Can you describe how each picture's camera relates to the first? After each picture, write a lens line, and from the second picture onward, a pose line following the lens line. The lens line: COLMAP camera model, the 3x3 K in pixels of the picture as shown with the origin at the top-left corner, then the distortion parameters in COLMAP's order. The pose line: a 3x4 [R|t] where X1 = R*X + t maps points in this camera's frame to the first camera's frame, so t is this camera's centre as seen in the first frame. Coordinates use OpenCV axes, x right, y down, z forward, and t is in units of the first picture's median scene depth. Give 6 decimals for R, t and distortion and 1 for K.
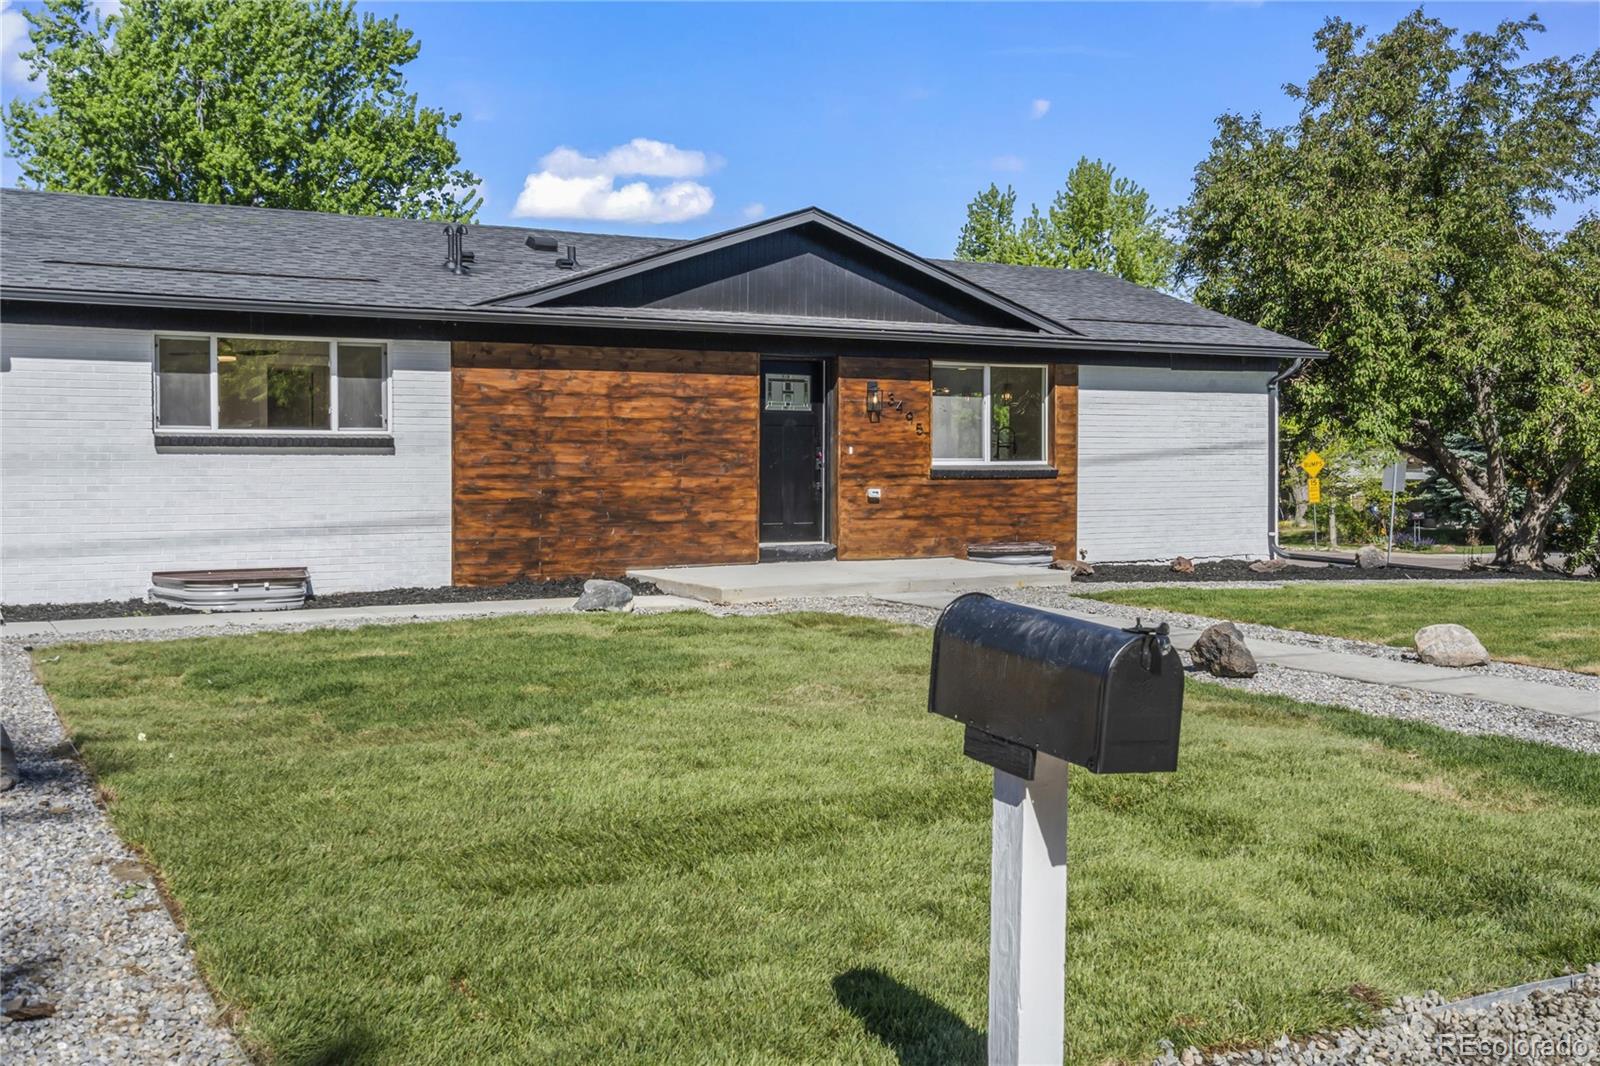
lens RADIAL K [[1587.1, 0, 797.2], [0, 1587.1, 521.6], [0, 0, 1]] dist [0.003698, 0.000000]
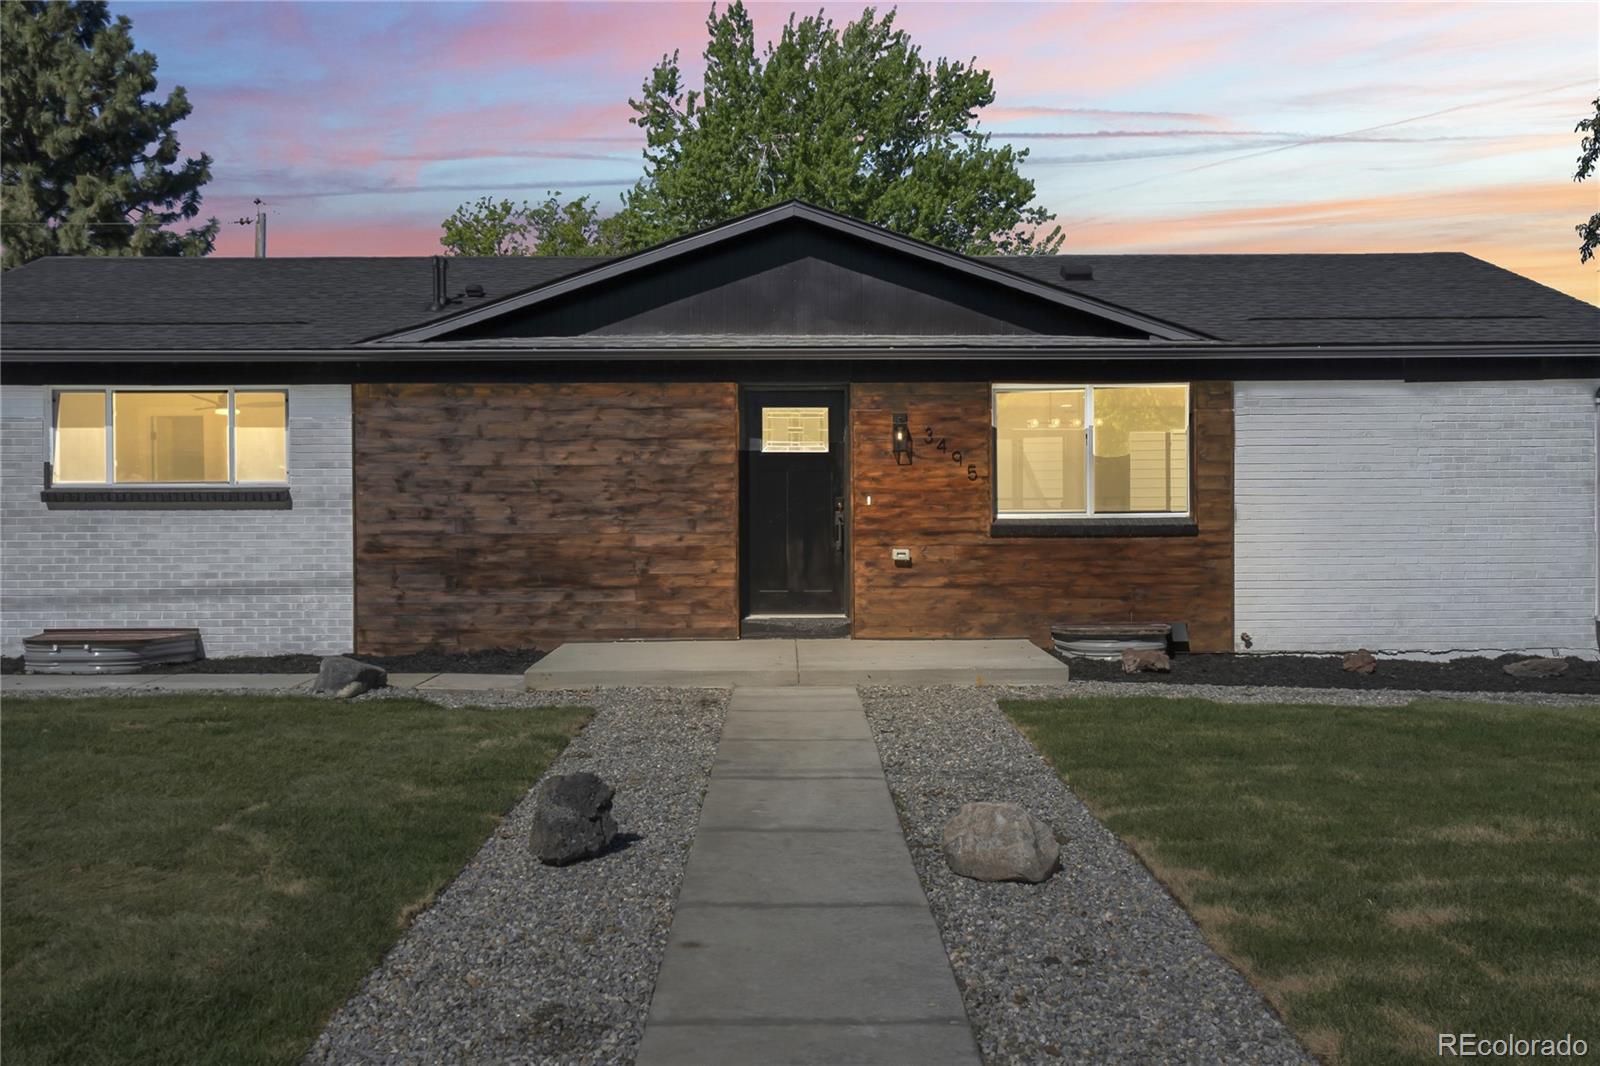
lens RADIAL K [[1587.1, 0, 798.0], [0, 1587.1, 543.3], [0, 0, 1]] dist [0.003698, 0.000000]
pose [[0.872273, 0.006641, -0.488974, 0.400434], [-0.014613, 0.999815, -0.012488, -0.013383], [0.488801, 0.018038, 0.872209, 0.296650]]
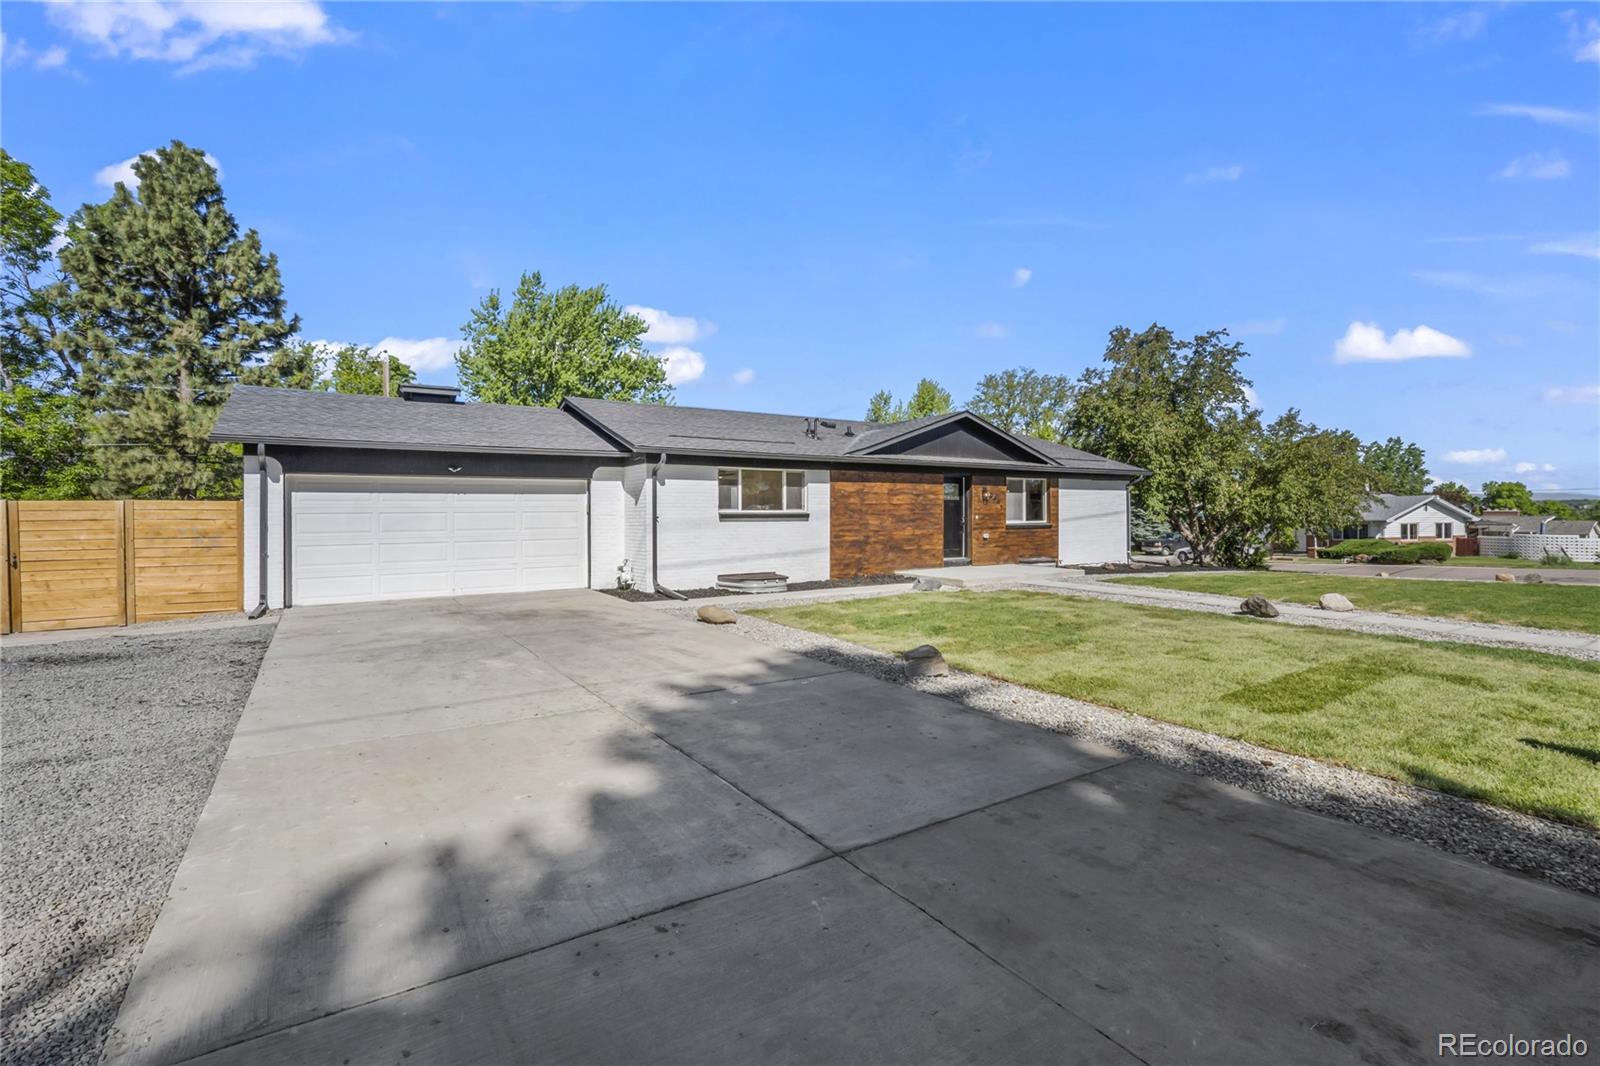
lens RADIAL K [[735.6, 0, 799.8], [0, 735.6, 518.9], [0, 0, 1]] dist [-0.007757, 0.002506]
pose [[0.997788, -0.004313, 0.066336, -0.294148], [0.006407, 0.999487, -0.031391, -0.011129], [-0.066167, 0.031747, 0.997303, -0.029638]]
